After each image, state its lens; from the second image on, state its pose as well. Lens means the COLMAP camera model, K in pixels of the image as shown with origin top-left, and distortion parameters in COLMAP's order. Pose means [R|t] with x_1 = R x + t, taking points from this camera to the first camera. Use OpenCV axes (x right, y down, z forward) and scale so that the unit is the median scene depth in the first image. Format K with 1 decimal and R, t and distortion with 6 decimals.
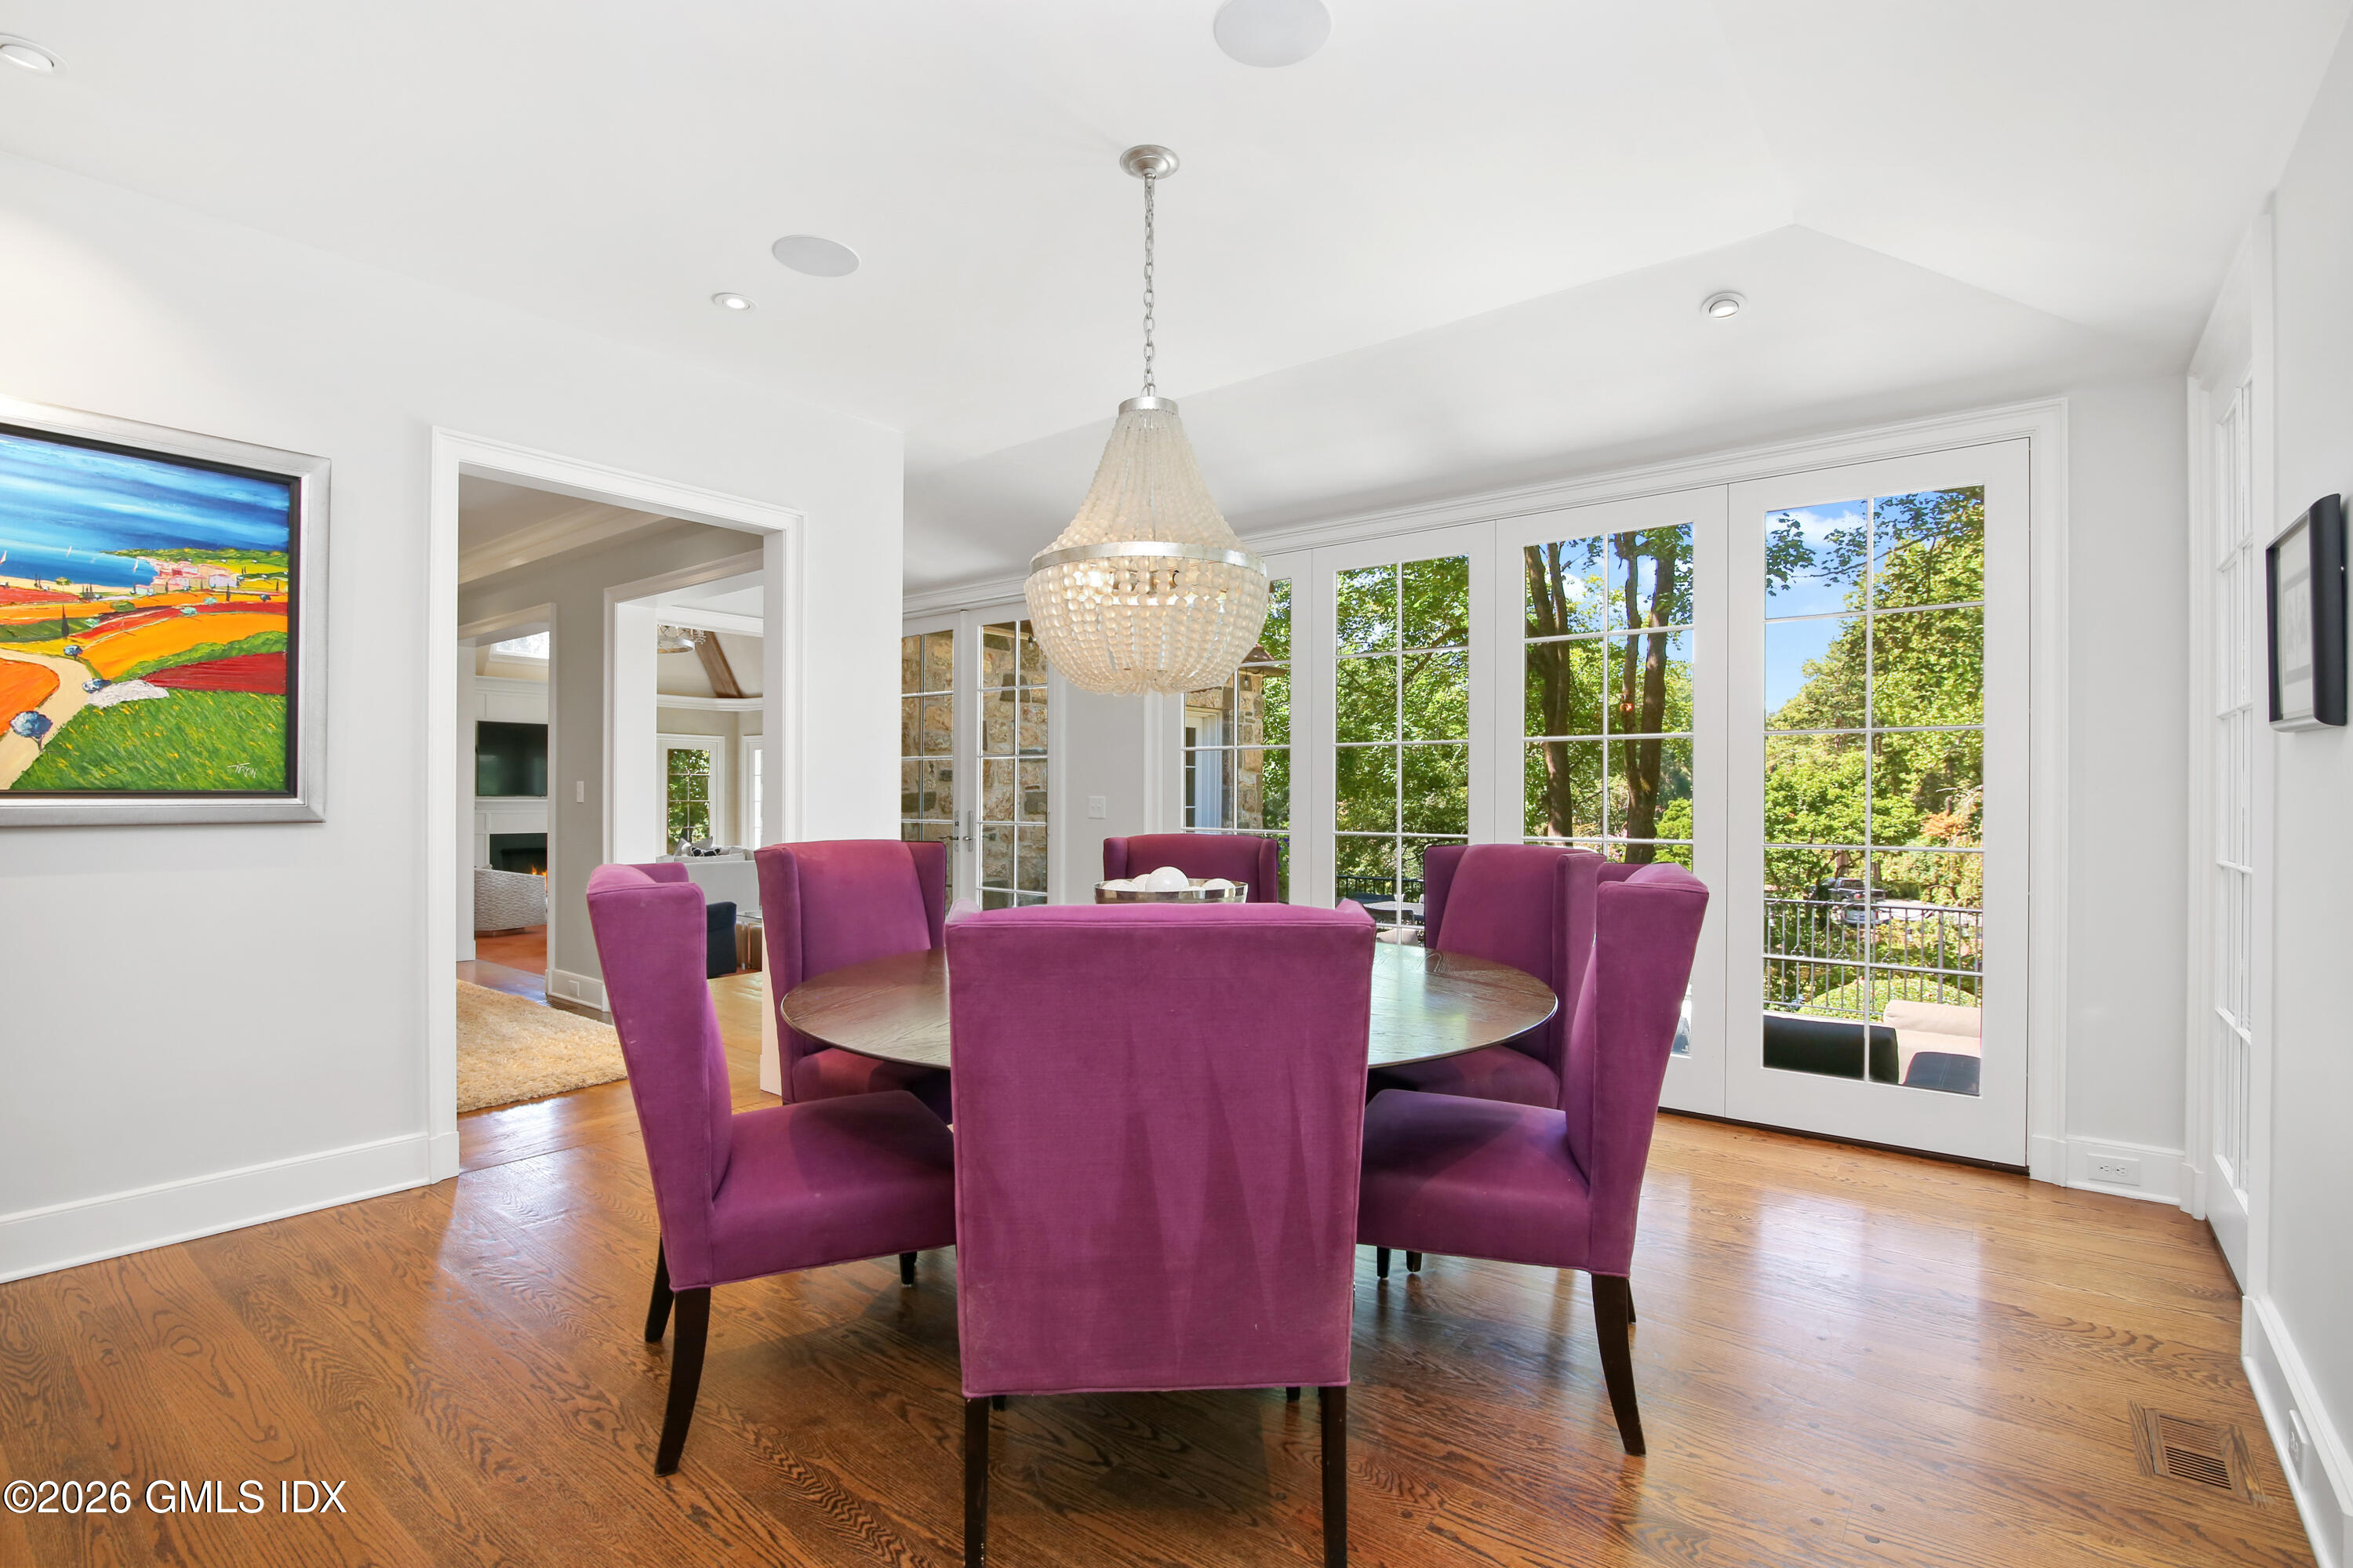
lens RADIAL K [[1078.9, 0, 1178.0], [0, 1078.9, 785.2], [0, 0, 1]] dist [-0.014917, -0.000588]
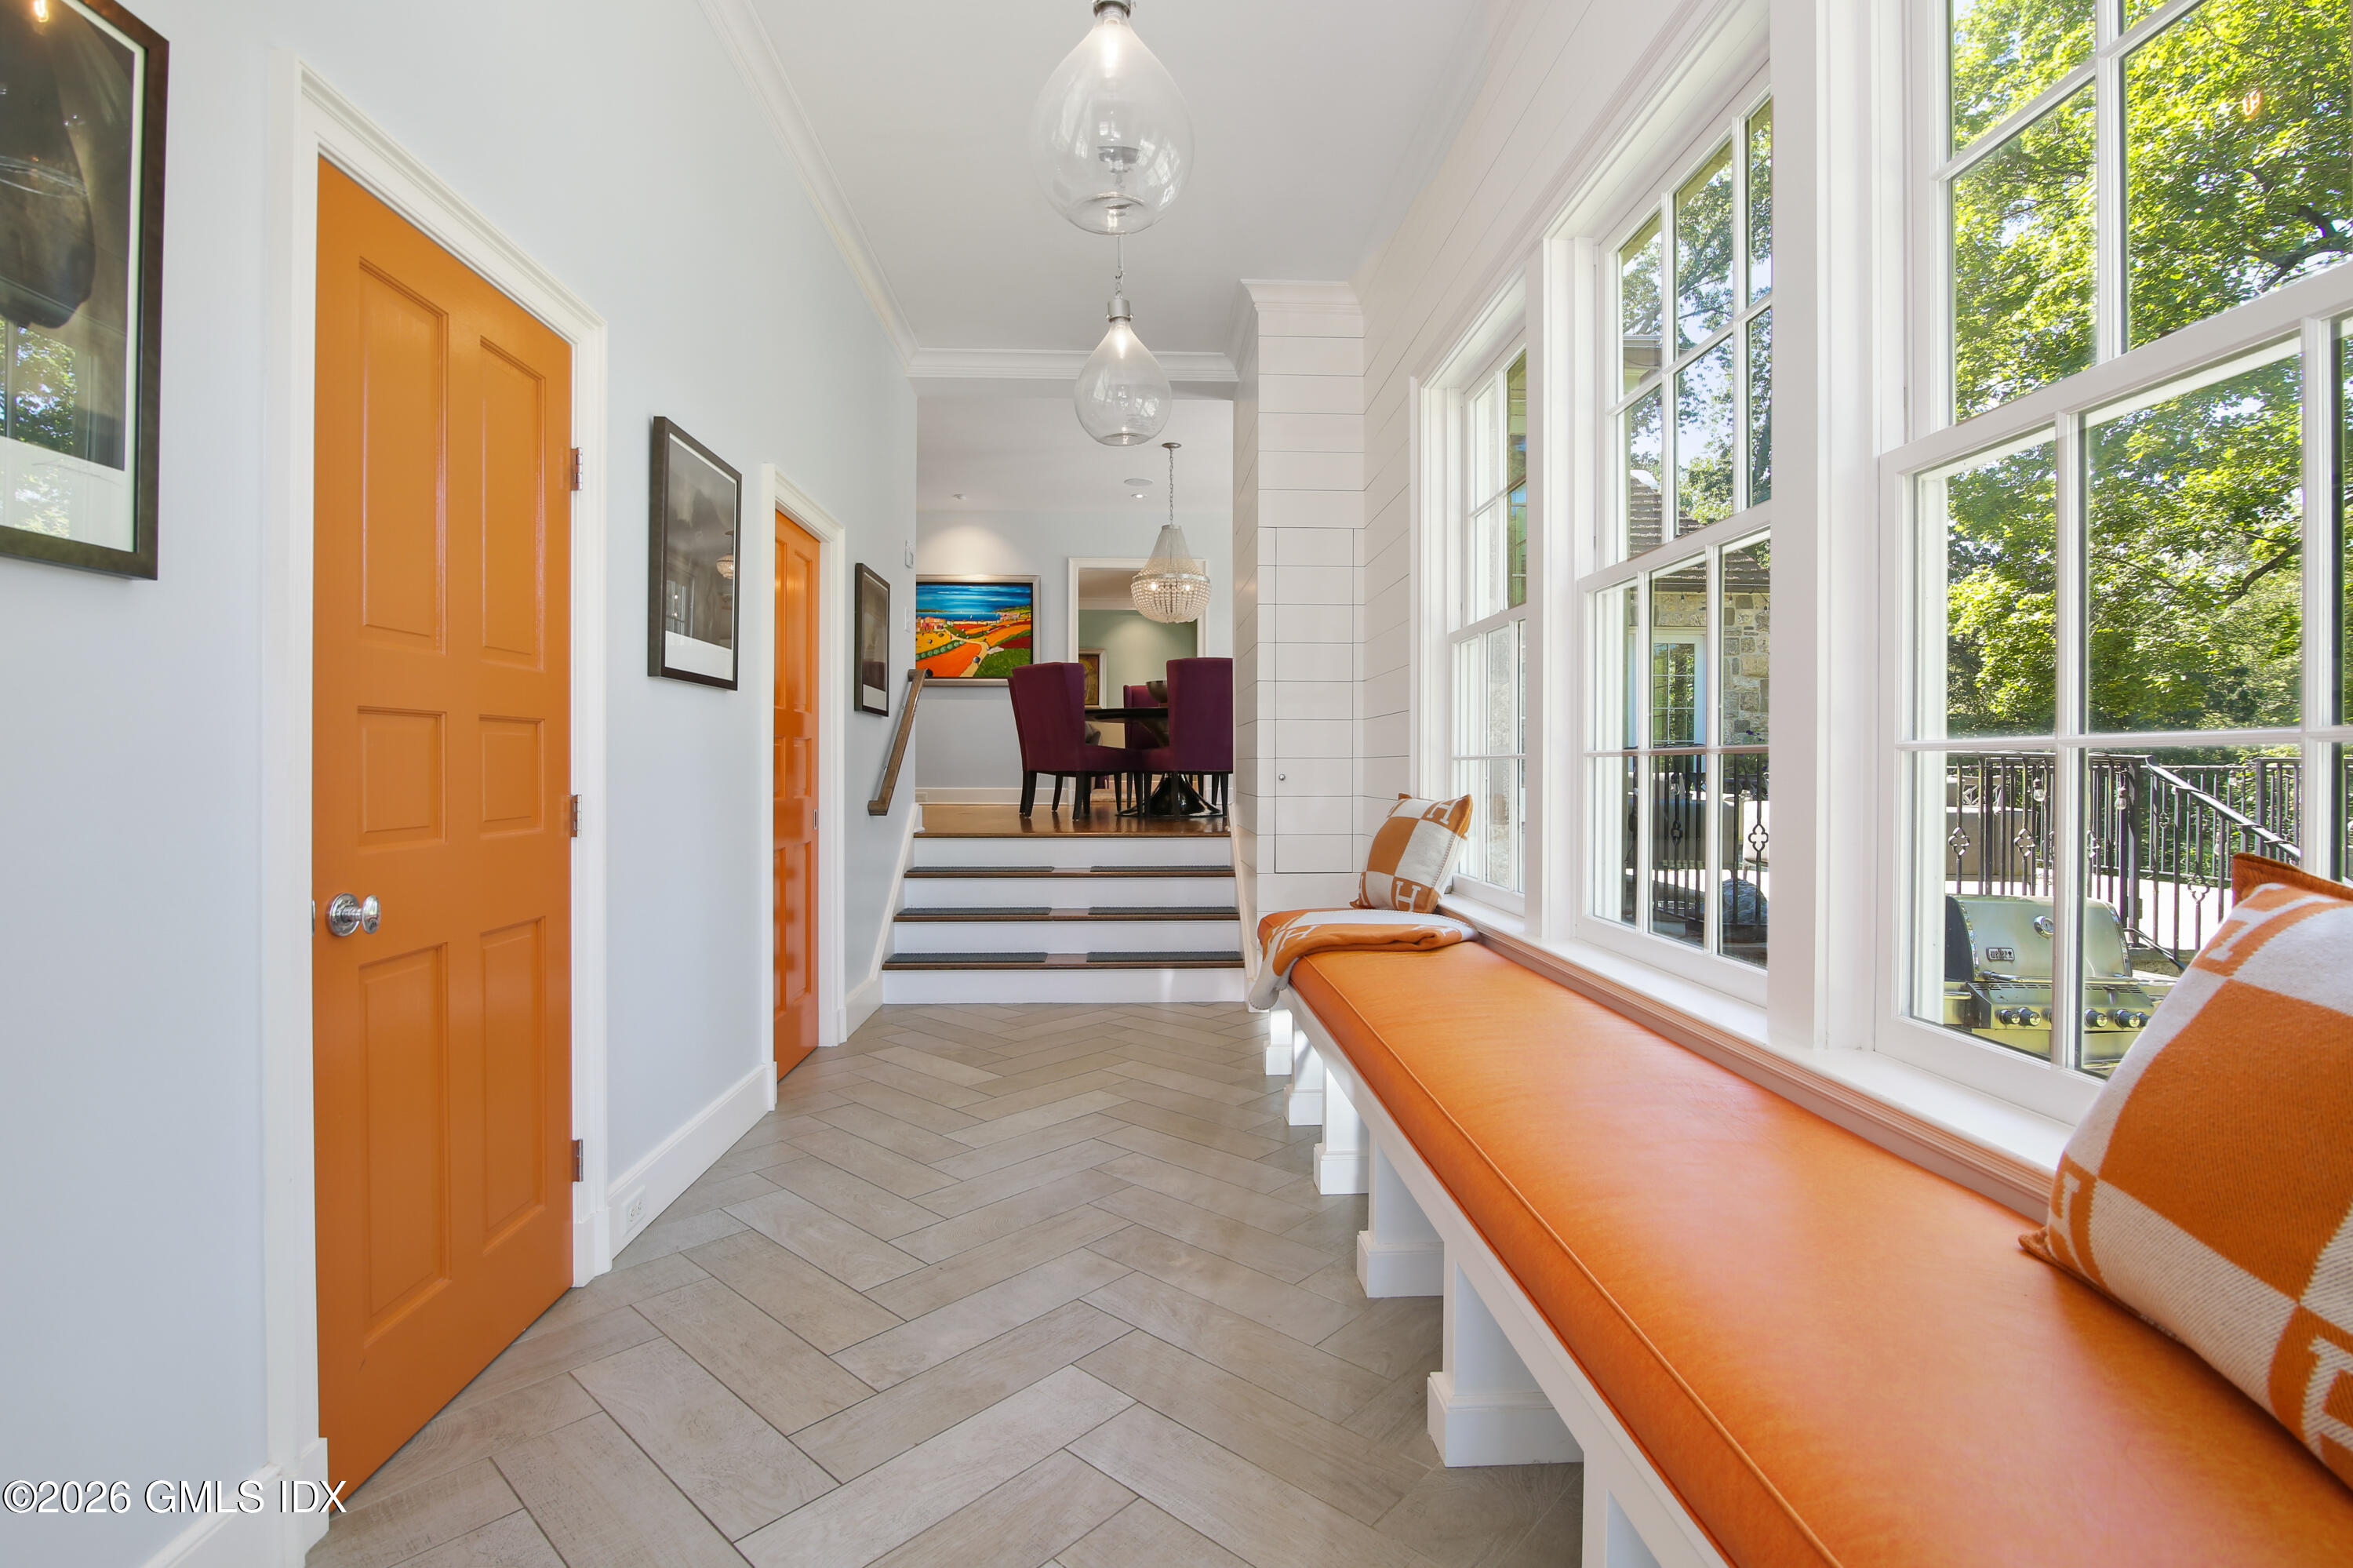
lens RADIAL K [[1078.9, 0, 1181.3], [0, 1078.9, 762.2], [0, 0, 1]] dist [-0.014917, -0.000588]
pose [[0.658229, 0.011835, -0.752725, 2.155246], [0.002915, 0.999829, 0.018269, 0.225179], [0.752812, -0.014220, 0.658082, -0.927403]]
